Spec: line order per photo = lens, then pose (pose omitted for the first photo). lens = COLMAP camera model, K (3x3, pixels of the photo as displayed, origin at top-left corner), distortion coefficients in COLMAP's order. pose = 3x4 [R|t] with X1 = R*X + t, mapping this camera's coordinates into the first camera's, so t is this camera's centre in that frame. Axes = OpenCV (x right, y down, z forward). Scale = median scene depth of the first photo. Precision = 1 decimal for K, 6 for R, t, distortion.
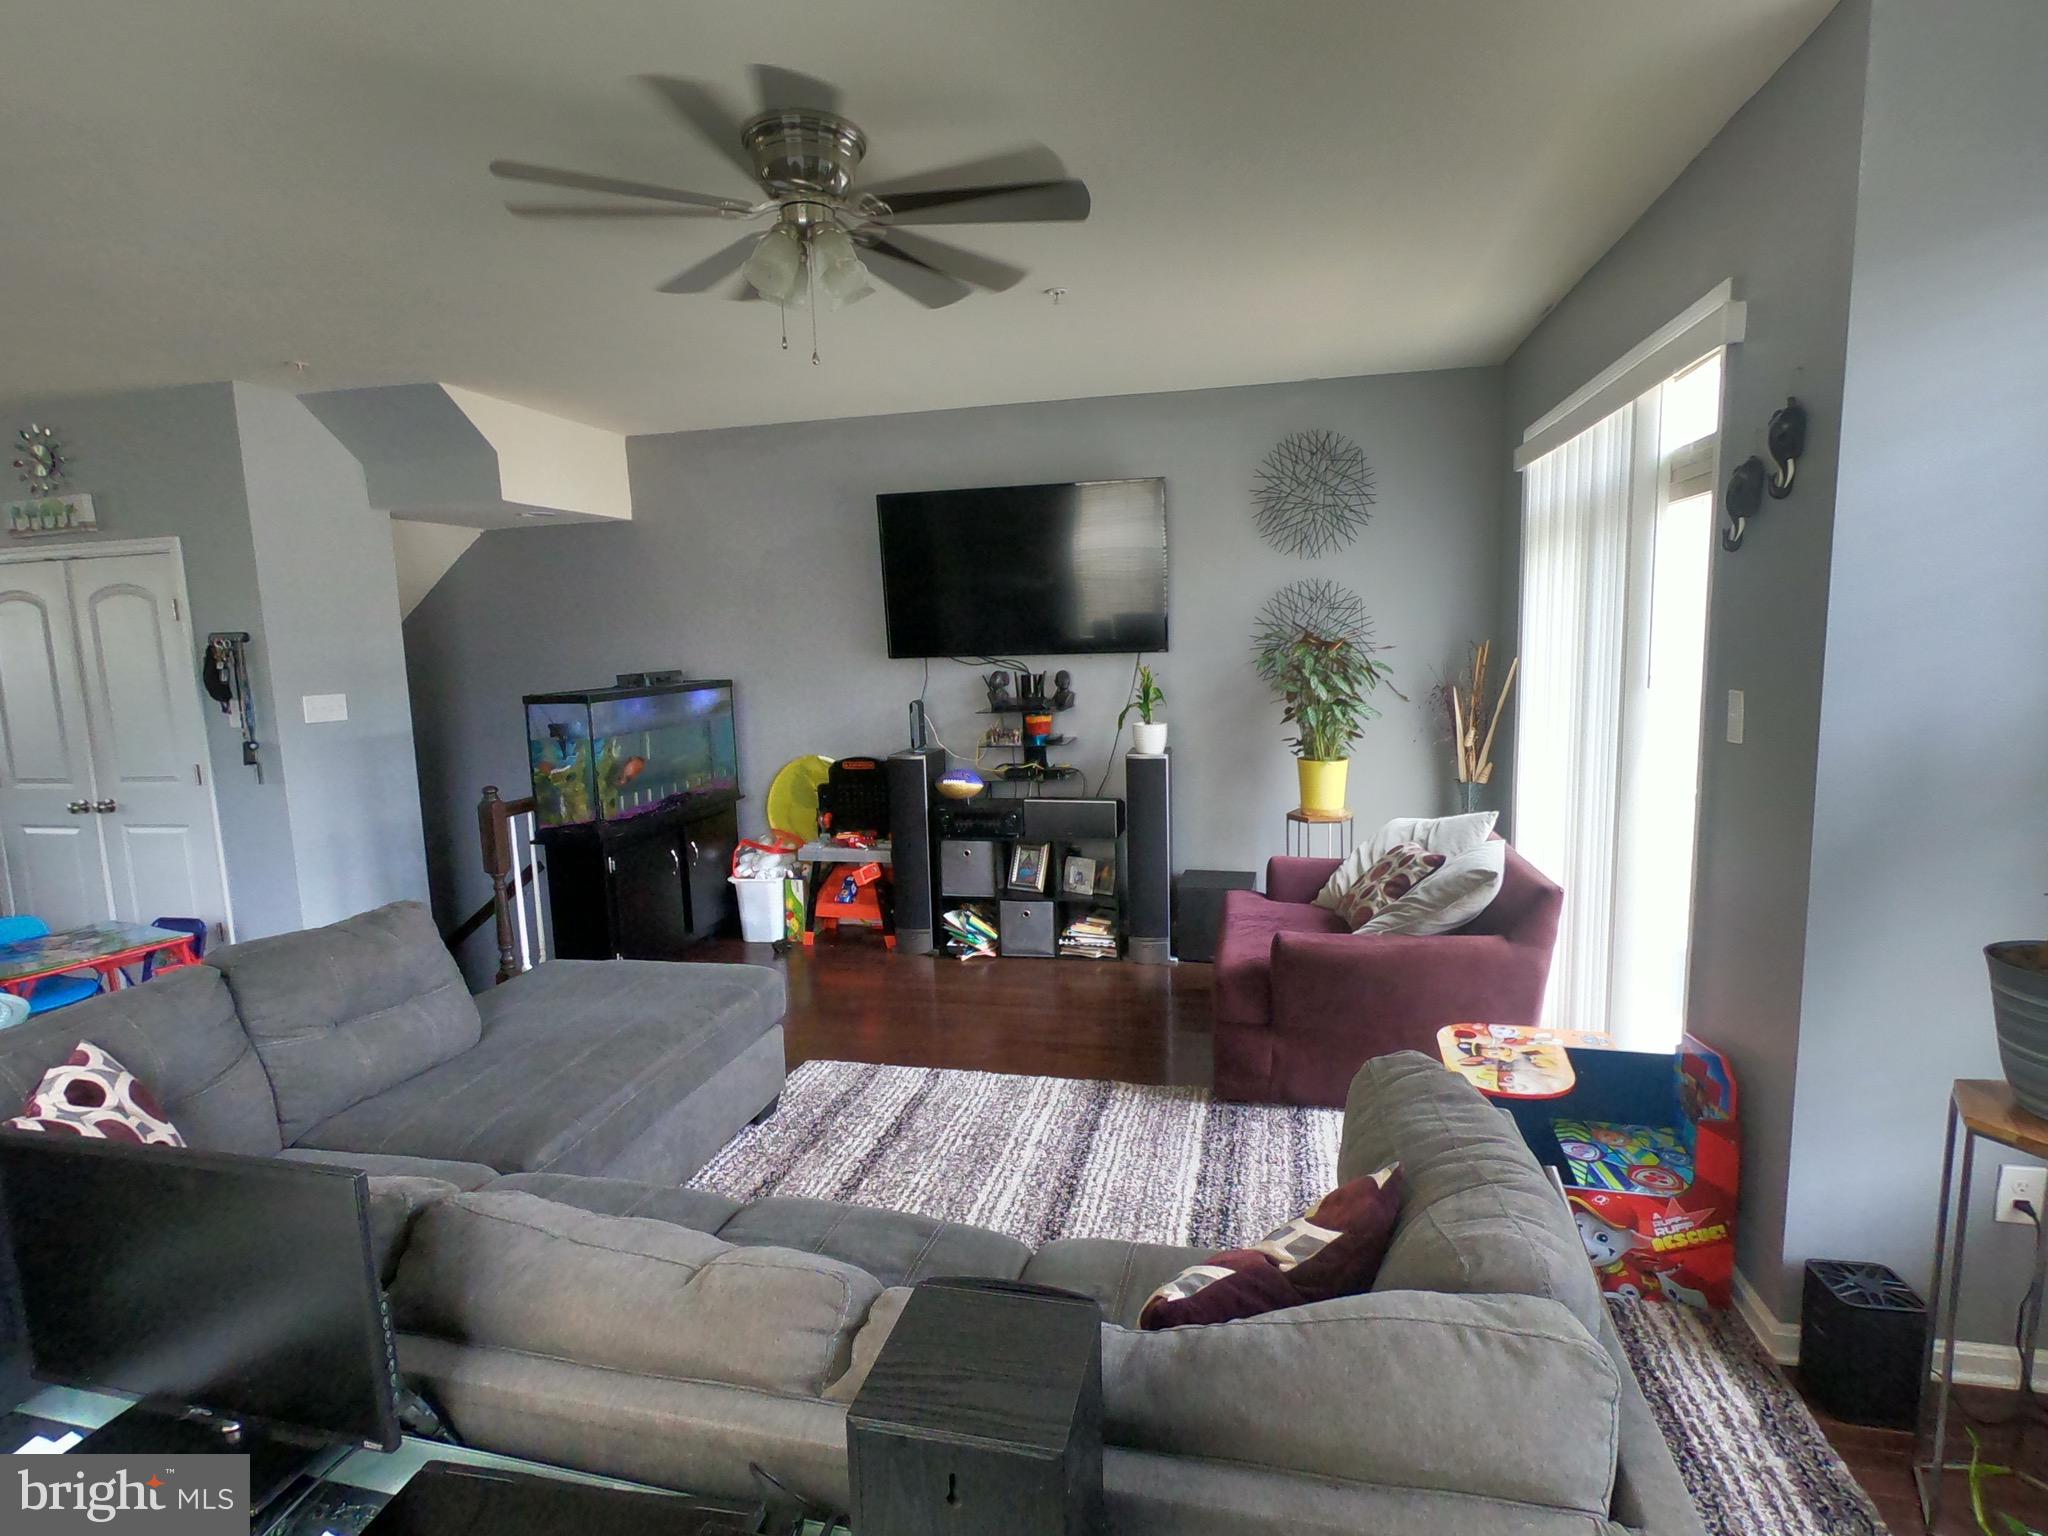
lens RADIAL K [[1031.6, 0, 1024.0], [0, 1031.6, 768.0], [0, 0, 1]] dist [0.001715, 0.000540]
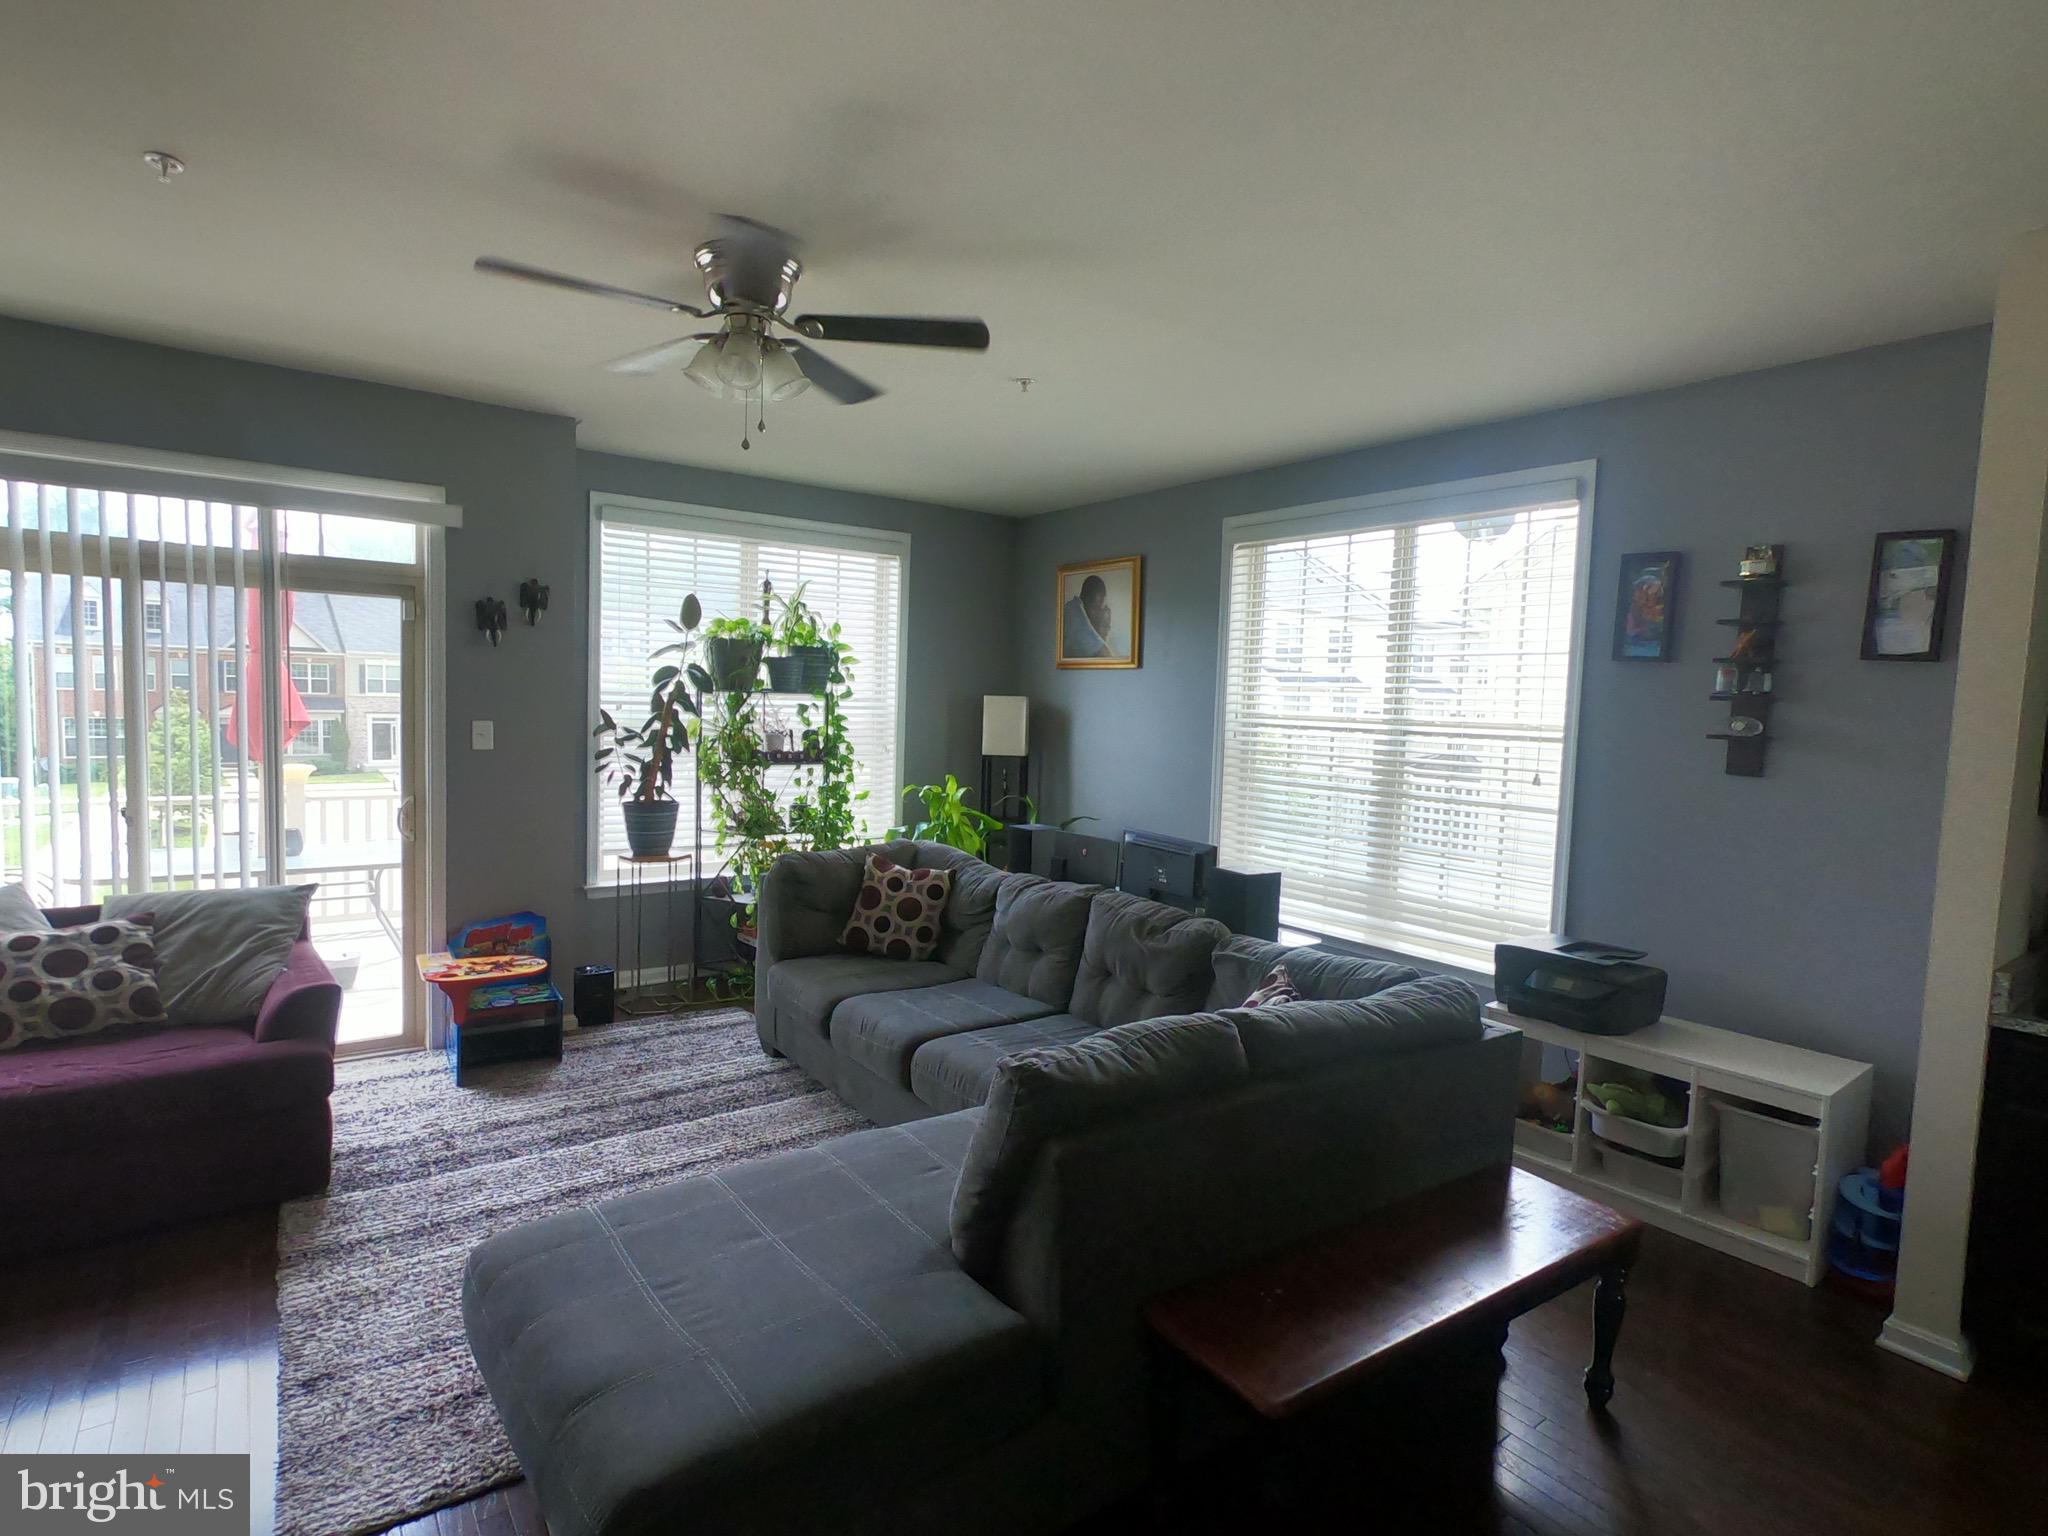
lens RADIAL K [[1039.8, 0, 1029.0], [0, 1039.8, 771.2], [0, 0, 1]] dist [0.001881, 0.000117]
pose [[-0.759821, -0.041966, 0.648776, -0.630292], [0.078120, 0.984791, 0.155193, -0.099571], [-0.645421, 0.168601, -0.744986, 0.888902]]
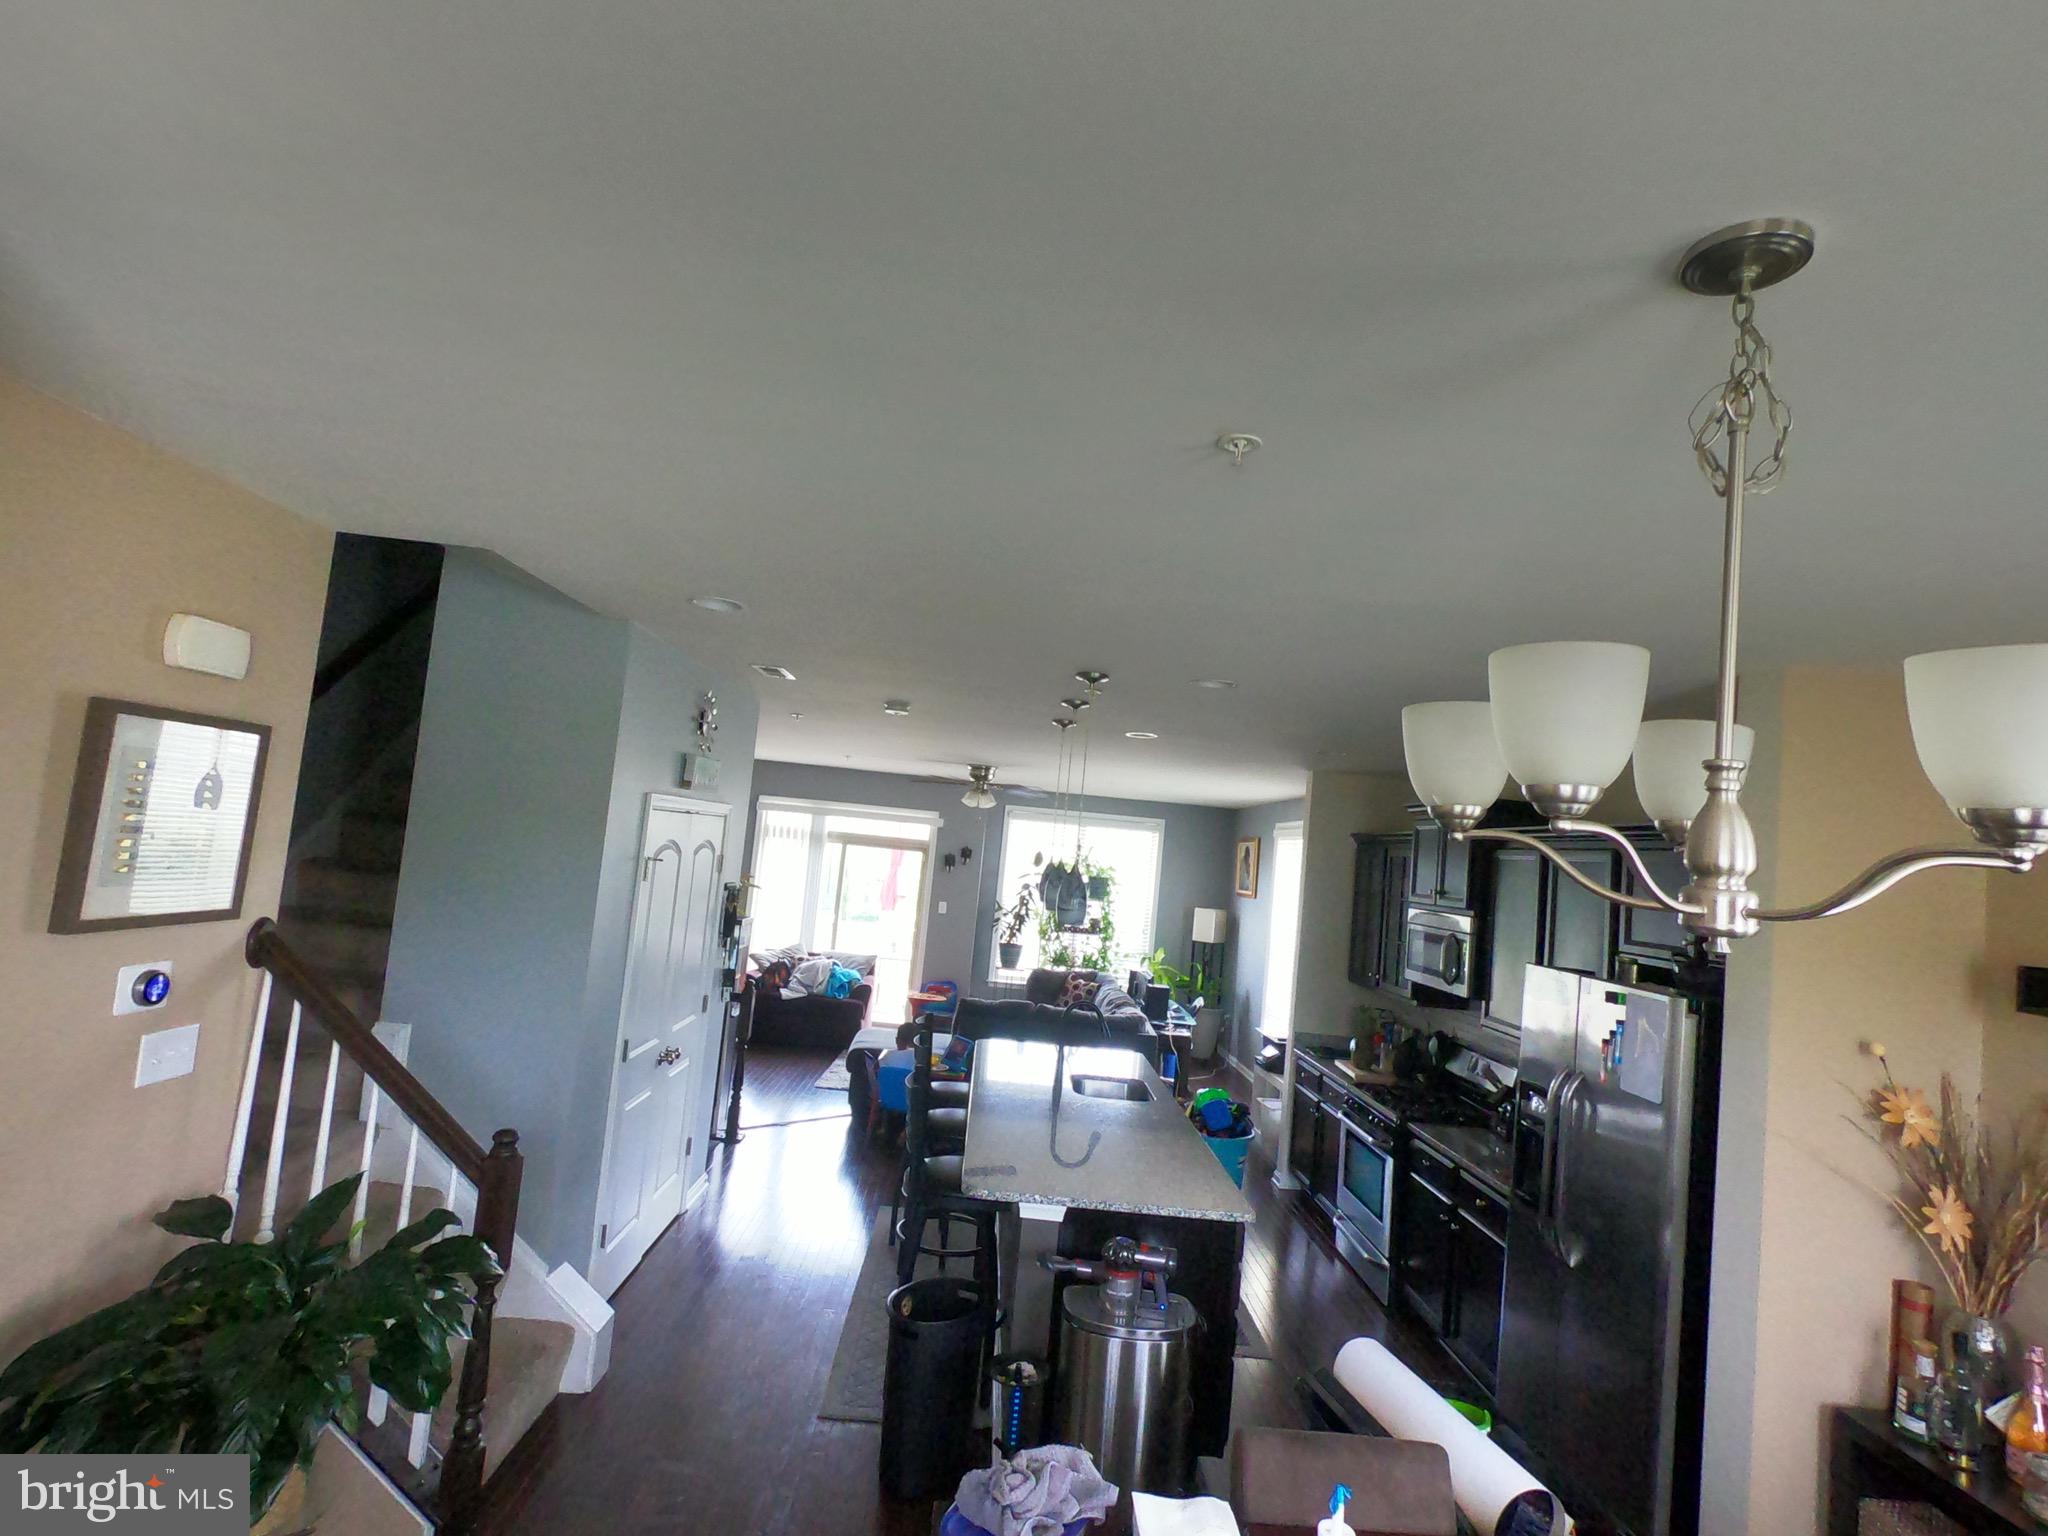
lens RADIAL K [[1039.8, 0, 1029.0], [0, 1039.8, 771.2], [0, 0, 1]] dist [0.001881, 0.000117]
pose [[-0.274663, 0.070806, 0.958930, -1.986663], [0.042310, 0.997209, -0.061513, -0.178977], [-0.960609, 0.023677, -0.276892, 0.961294]]
